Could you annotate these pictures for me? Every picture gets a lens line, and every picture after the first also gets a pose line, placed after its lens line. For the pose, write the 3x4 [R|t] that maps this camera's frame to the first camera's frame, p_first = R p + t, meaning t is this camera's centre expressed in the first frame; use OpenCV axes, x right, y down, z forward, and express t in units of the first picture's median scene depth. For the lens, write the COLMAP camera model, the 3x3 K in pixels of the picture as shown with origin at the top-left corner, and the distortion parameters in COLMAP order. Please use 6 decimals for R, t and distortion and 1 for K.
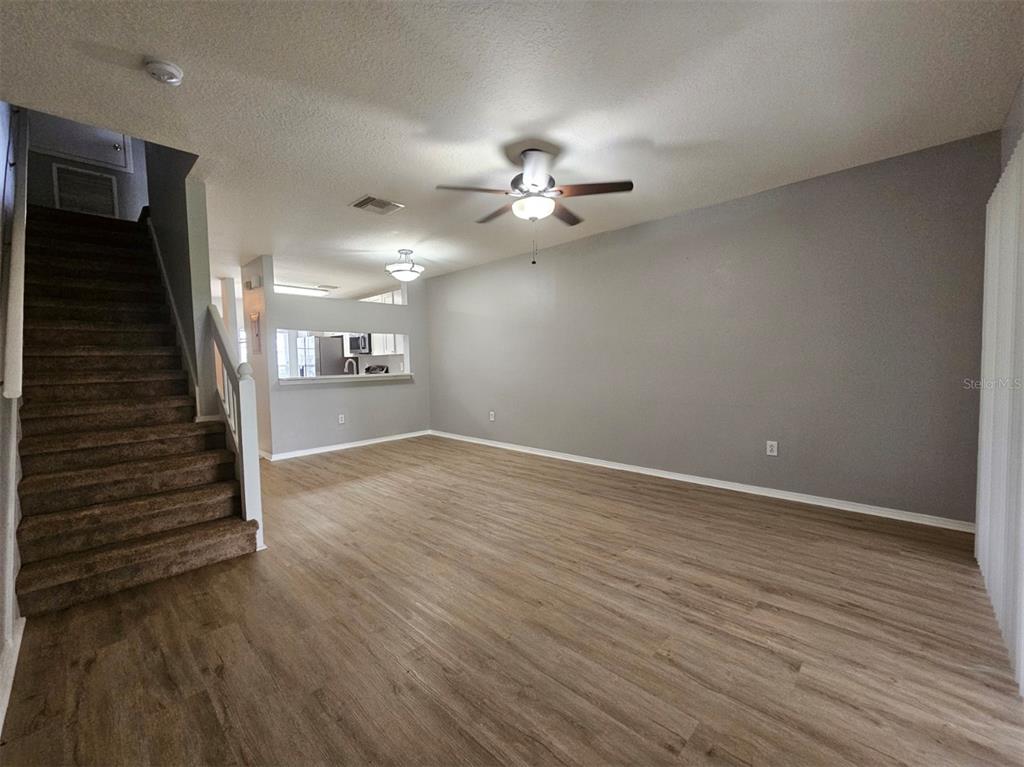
lens RADIAL K [[418.8, 0, 516.1], [0, 418.8, 384.1], [0, 0, 1]] dist [0.000846, 0.000117]
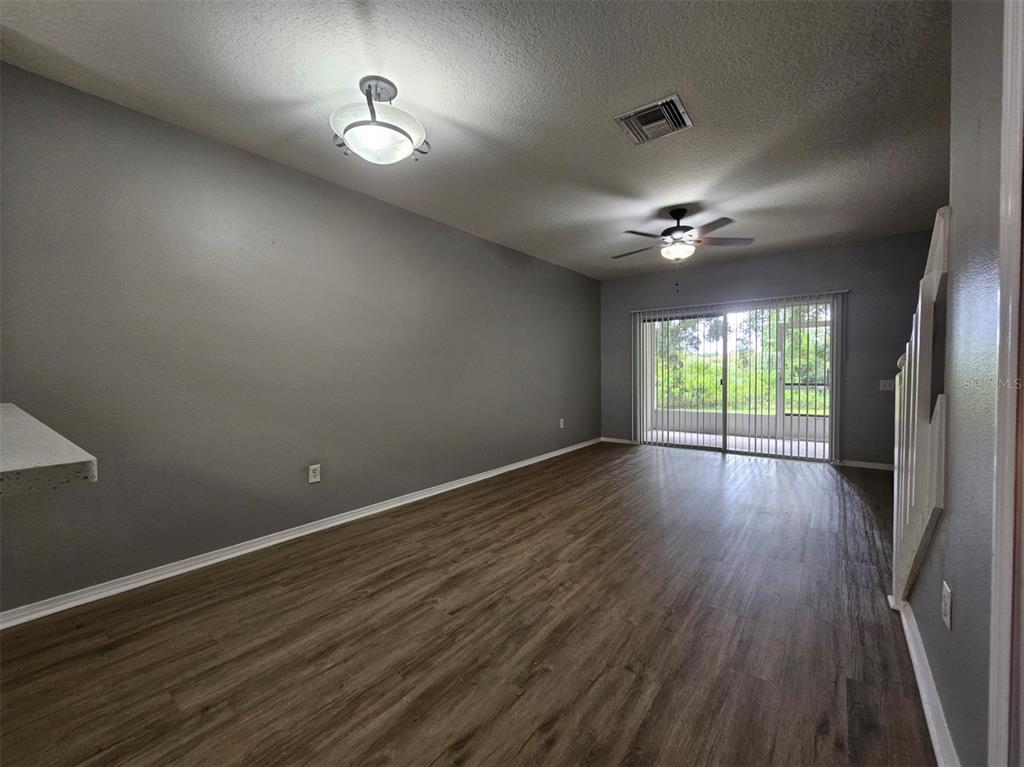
lens RADIAL K [[418.8, 0, 516.1], [0, 418.8, 384.1], [0, 0, 1]] dist [0.000846, 0.000117]
pose [[-0.107352, -0.010509, 0.994166, -1.154903], [0.066750, 0.997612, 0.017754, -0.047998], [-0.991978, 0.068267, -0.106394, 1.566000]]
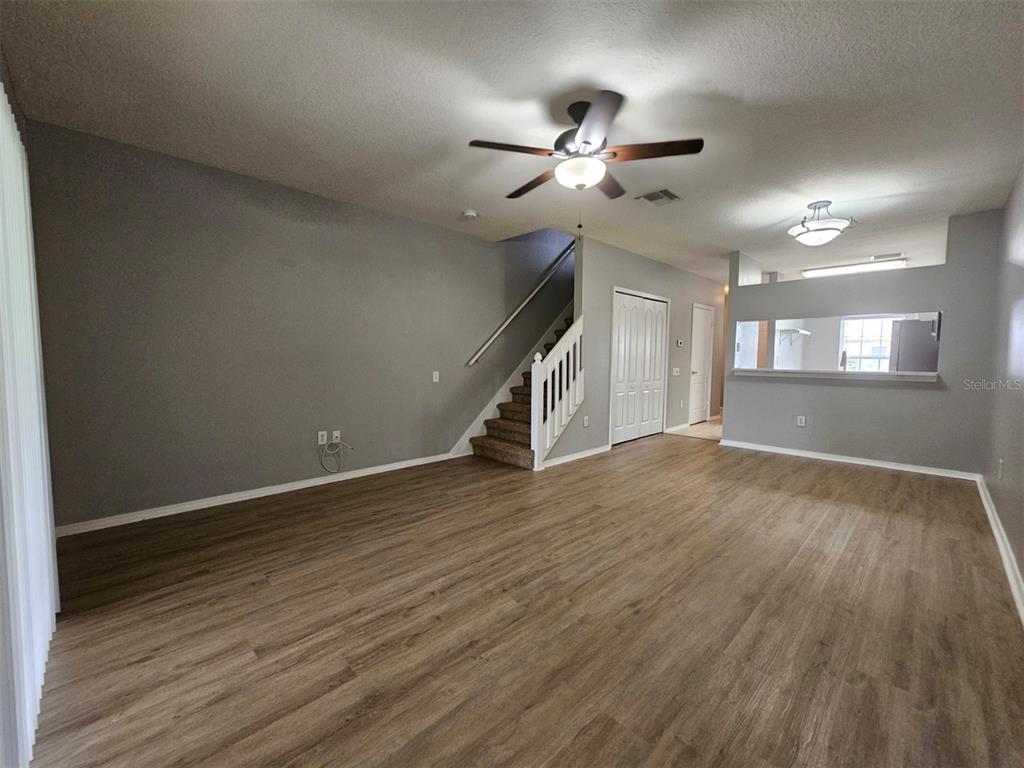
lens RADIAL K [[418.8, 0, 516.1], [0, 418.8, 384.6], [0, 0, 1]] dist [0.000846, 0.000117]
pose [[-0.024230, 0.087340, -0.995884, 0.855339], [-0.059679, 0.994273, 0.088651, -0.060081], [0.997923, 0.061581, -0.018879, 0.847203]]
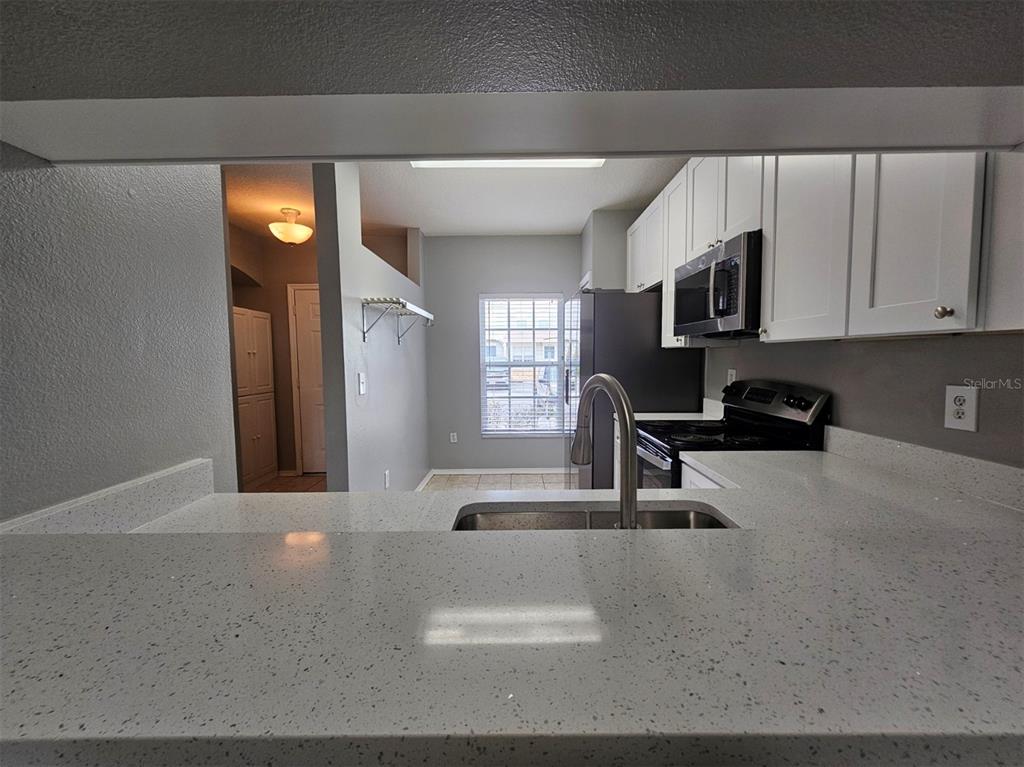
lens RADIAL K [[418.8, 0, 516.1], [0, 418.8, 384.1], [0, 0, 1]] dist [0.000846, 0.000117]
pose [[0.694016, 0.060212, -0.717438, -0.681684], [-0.038603, 0.998175, 0.046430, -0.128801], [0.718924, -0.004527, 0.695074, 1.875155]]
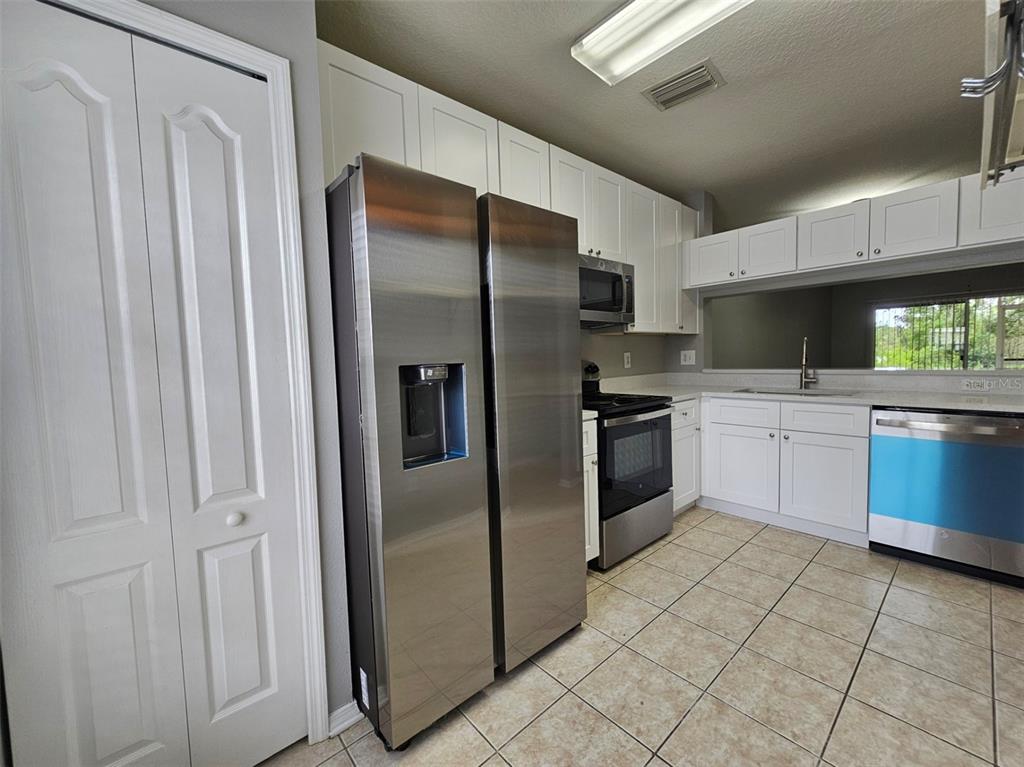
lens RADIAL K [[418.8, 0, 516.1], [0, 418.8, 384.1], [0, 0, 1]] dist [0.000846, 0.000117]
pose [[0.084215, -0.044202, 0.995467, -1.843763], [0.080725, 0.996035, 0.037398, -0.106258], [-0.993172, 0.077210, 0.087449, 2.670136]]
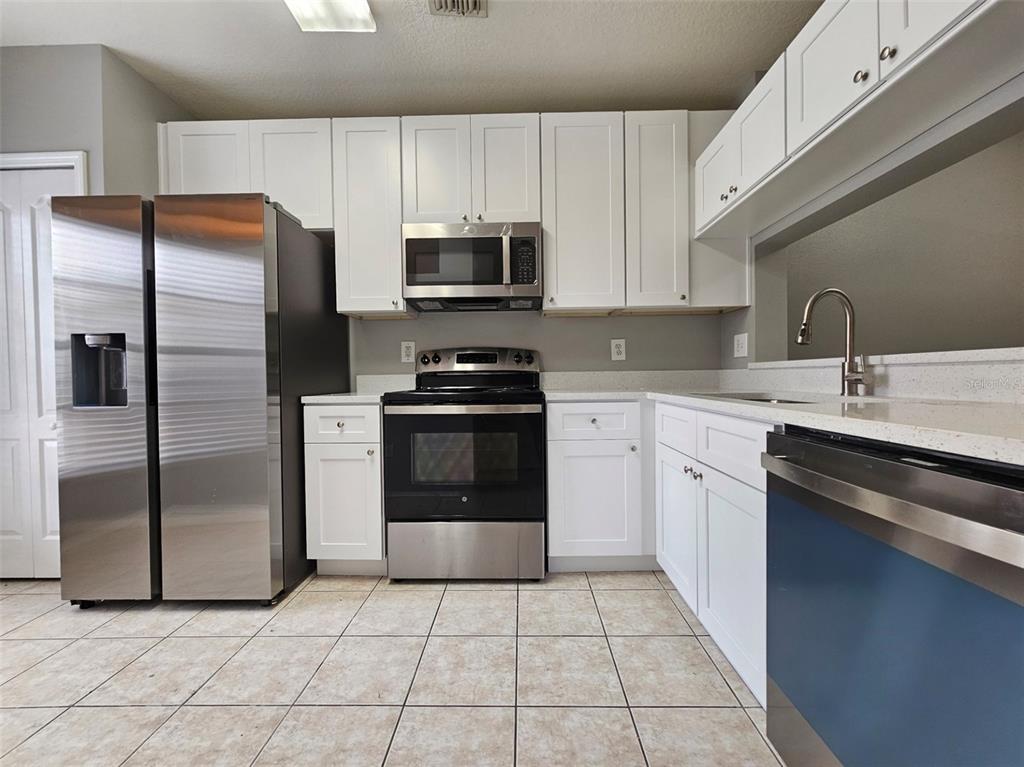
lens RADIAL K [[416.5, 0, 512.0], [0, 416.5, 383.5], [0, 0, 1]] dist [0.002338, 0.000580]
pose [[0.737765, 0.001880, 0.675055, -1.401739], [0.030061, 0.998913, -0.035635, -0.011618], [-0.674388, 0.046583, 0.736906, 1.989095]]
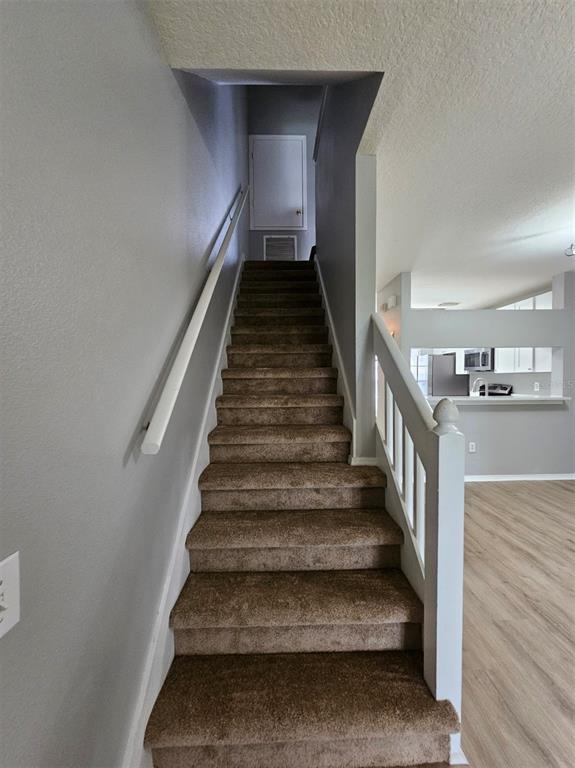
lens RADIAL K [[313.5, 0, 287.4], [0, 313.5, 385.8], [0, 0, 1]] dist [0.001388, 0.000204]
pose [[0.706918, 0.036327, -0.706362, -0.450879], [-0.047588, 0.998860, 0.003743, -0.055326], [0.705693, 0.030969, 0.707841, 0.508262]]
